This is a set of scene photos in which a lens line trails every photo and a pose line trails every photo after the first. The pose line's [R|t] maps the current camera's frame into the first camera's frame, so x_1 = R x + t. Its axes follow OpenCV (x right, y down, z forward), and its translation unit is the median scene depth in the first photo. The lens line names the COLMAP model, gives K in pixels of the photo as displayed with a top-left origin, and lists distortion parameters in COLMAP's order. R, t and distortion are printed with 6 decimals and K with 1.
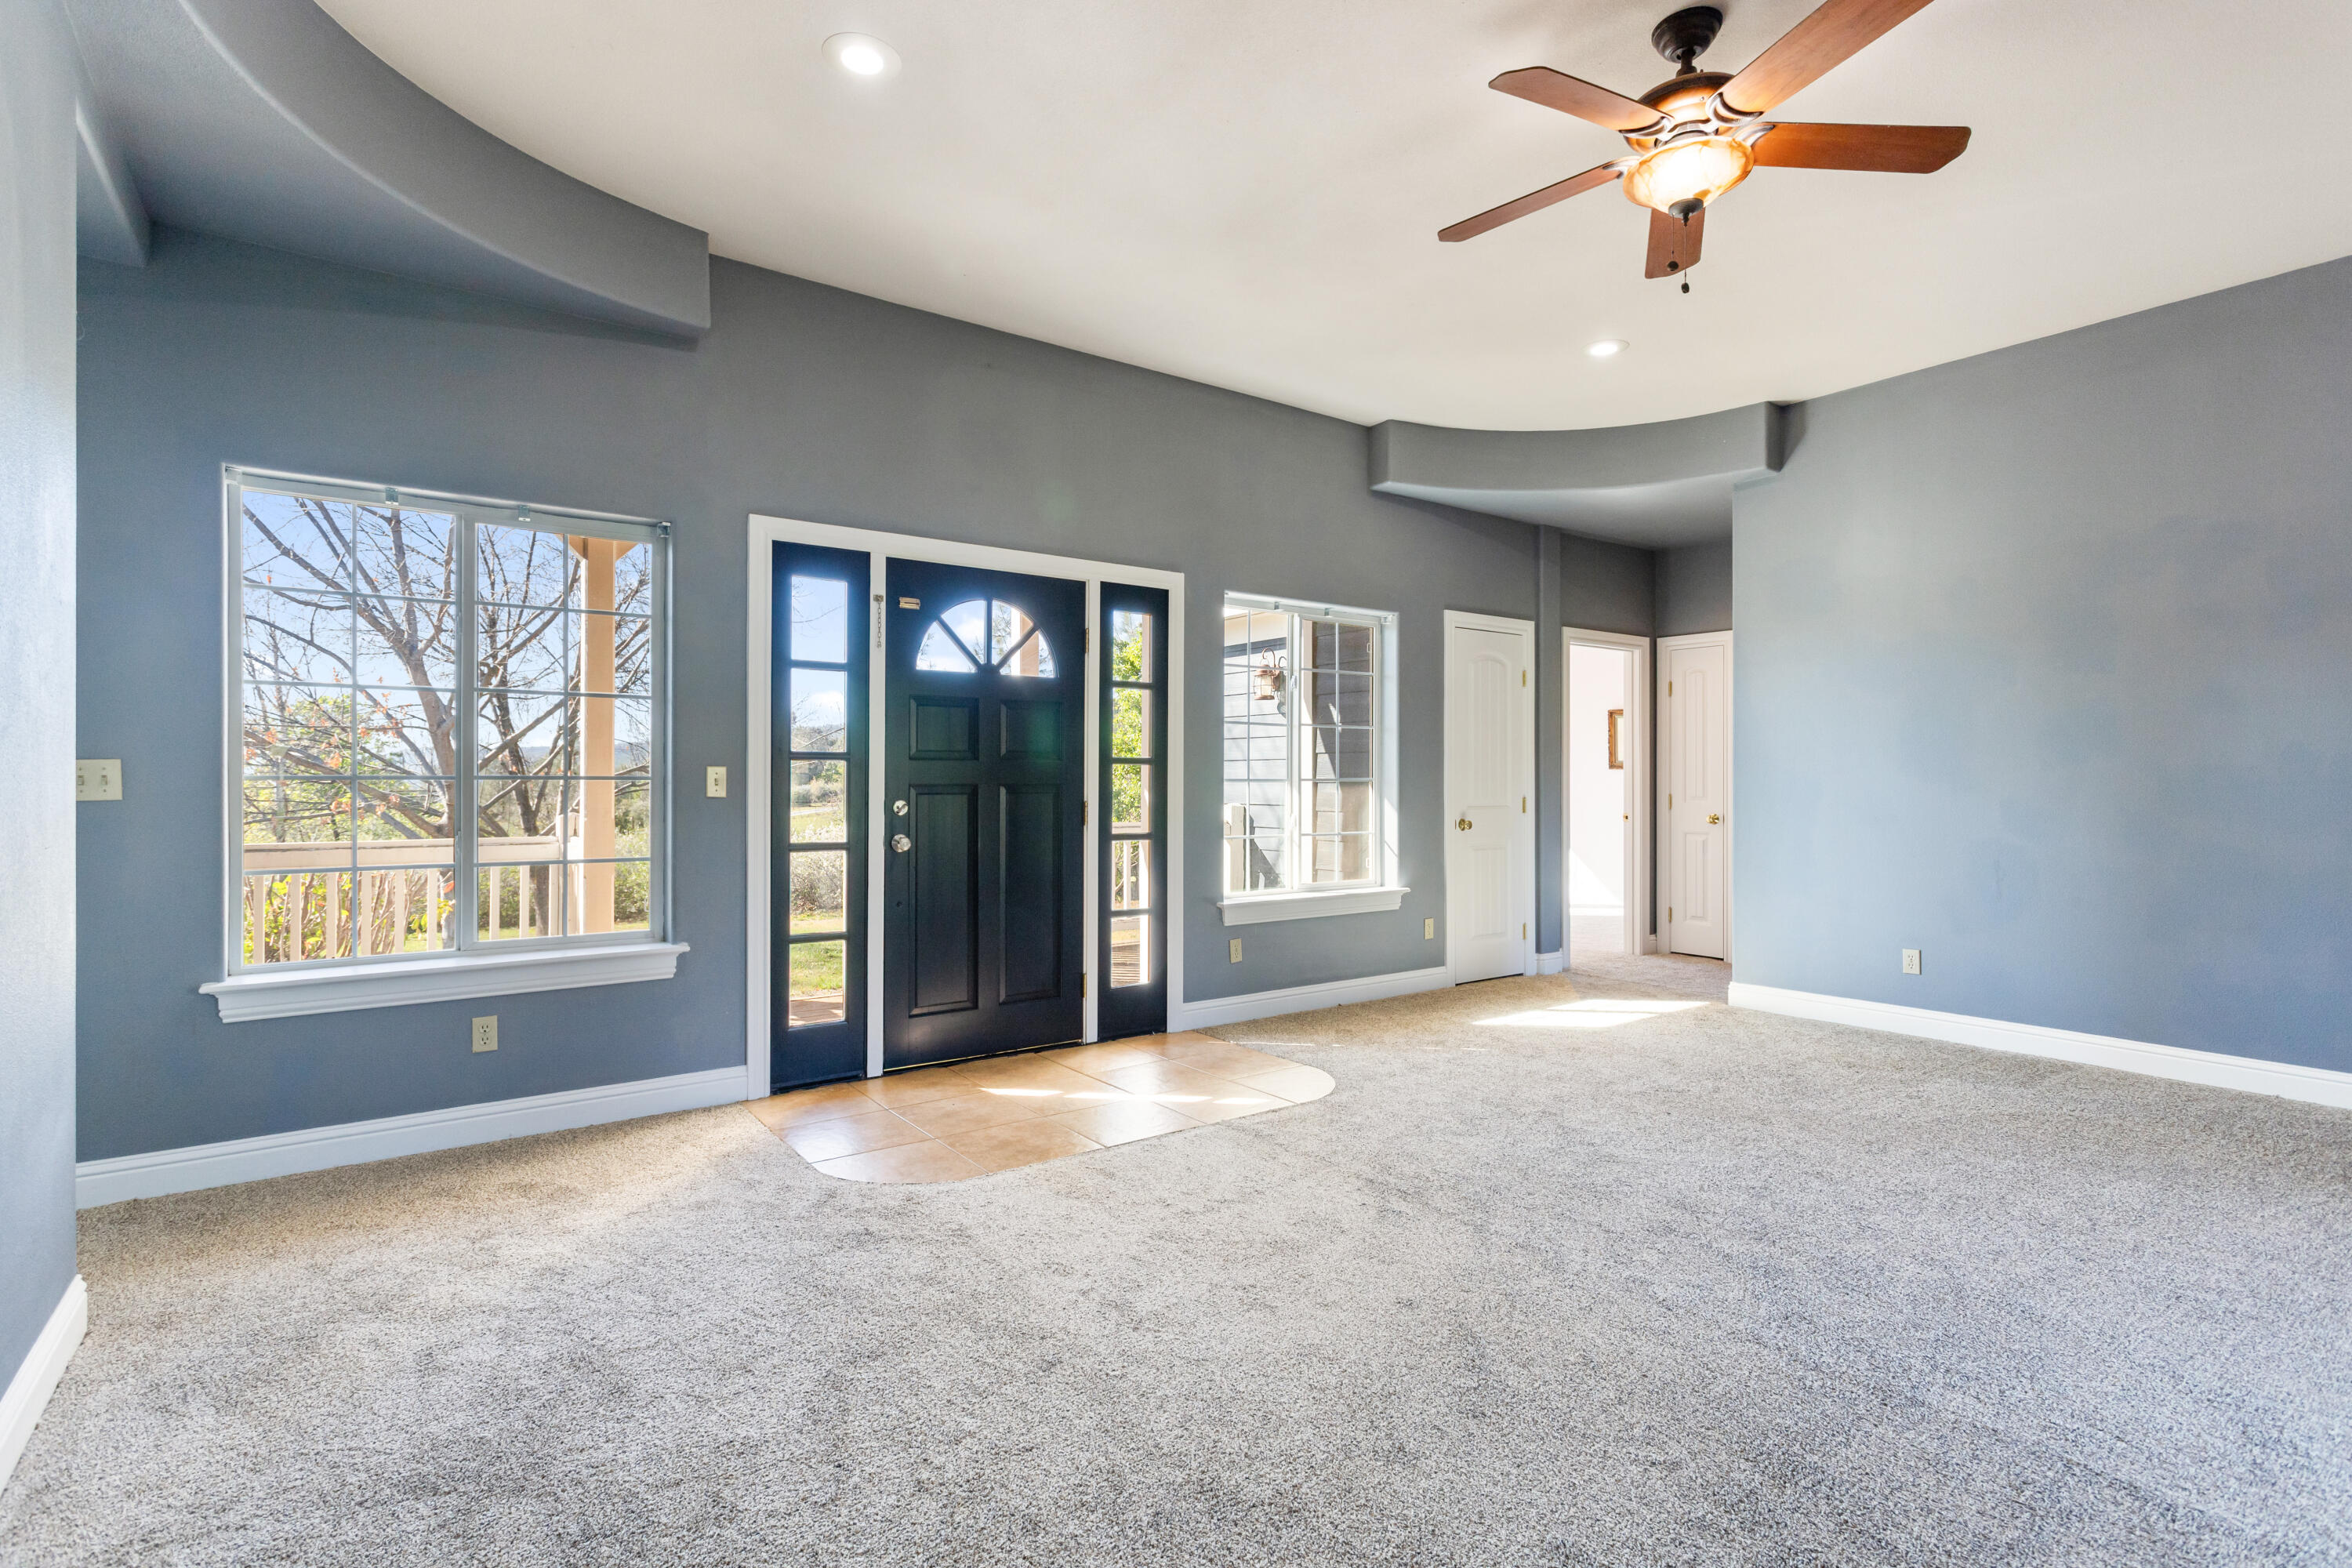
lens RADIAL K [[1071.9, 0, 1159.0], [0, 1071.9, 782.4], [0, 0, 1]] dist [0.005297, -0.000379]
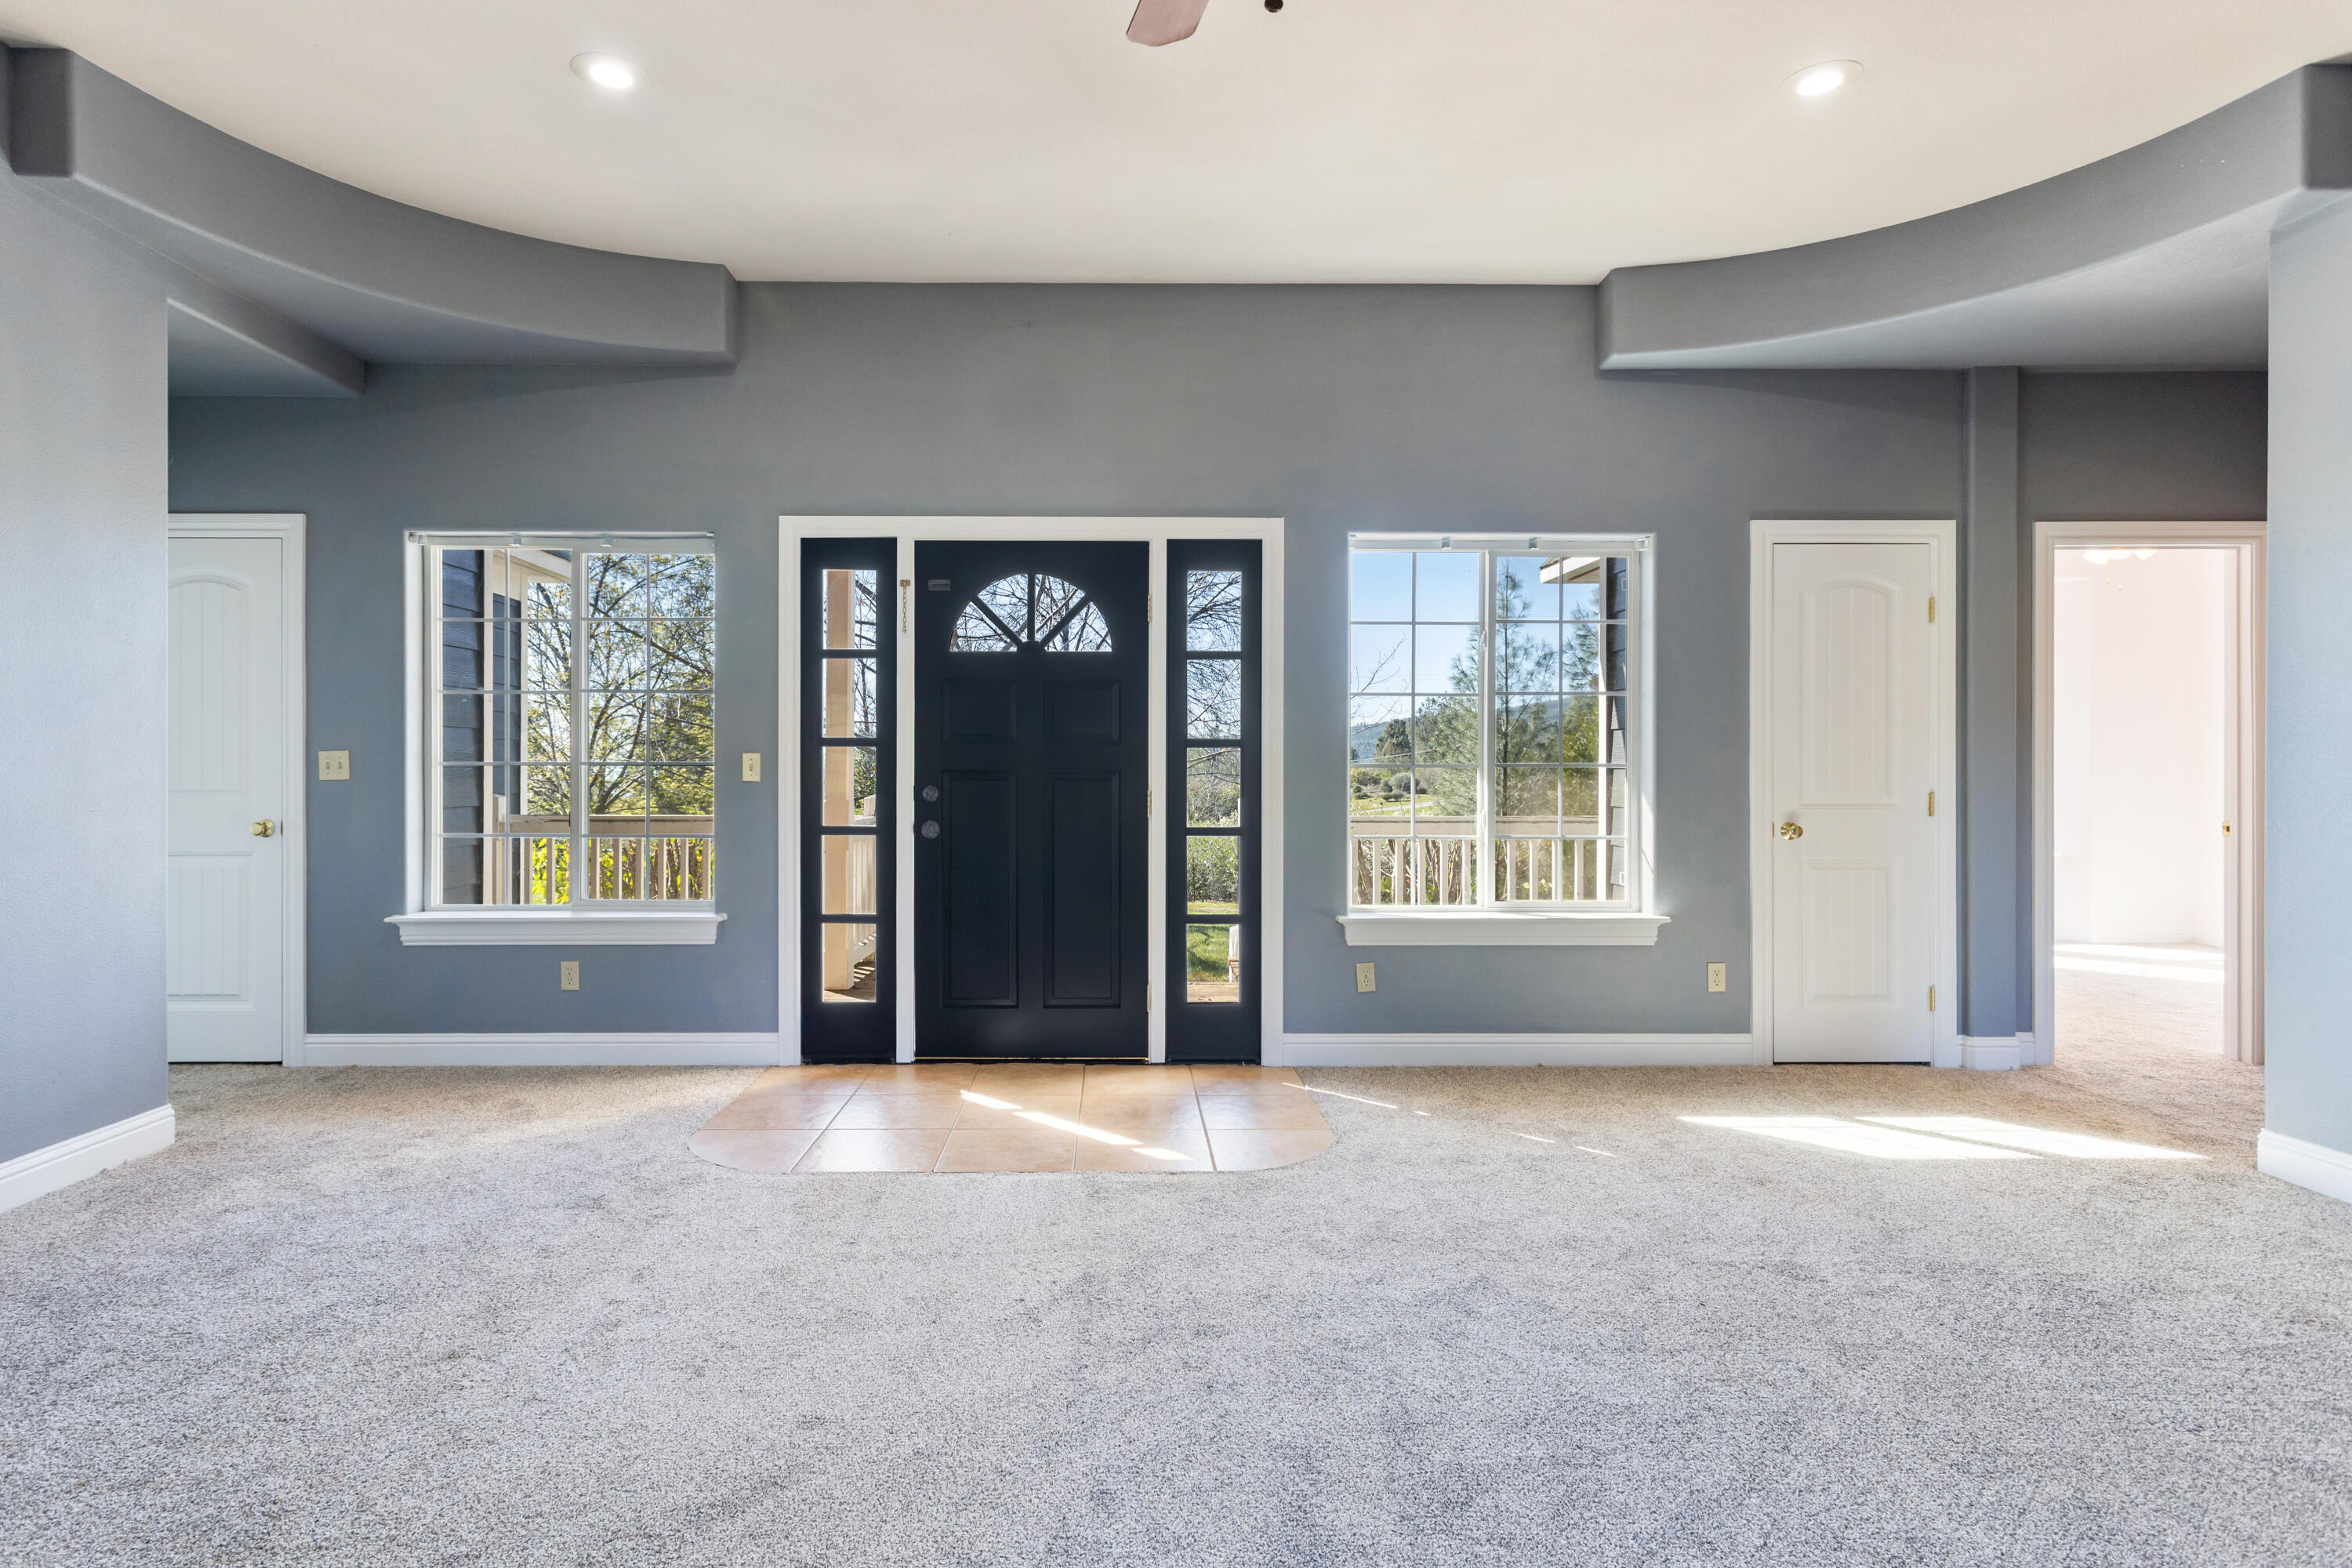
lens RADIAL K [[1139.3, 0, 1170.8], [0, 1139.3, 773.9], [0, 0, 1]] dist [0.005767, -0.001434]
pose [[0.830466, 0.004164, -0.557054, 0.522817], [-0.001665, 0.999986, 0.004993, -0.000389], [0.557067, -0.003219, 0.830462, 0.251522]]
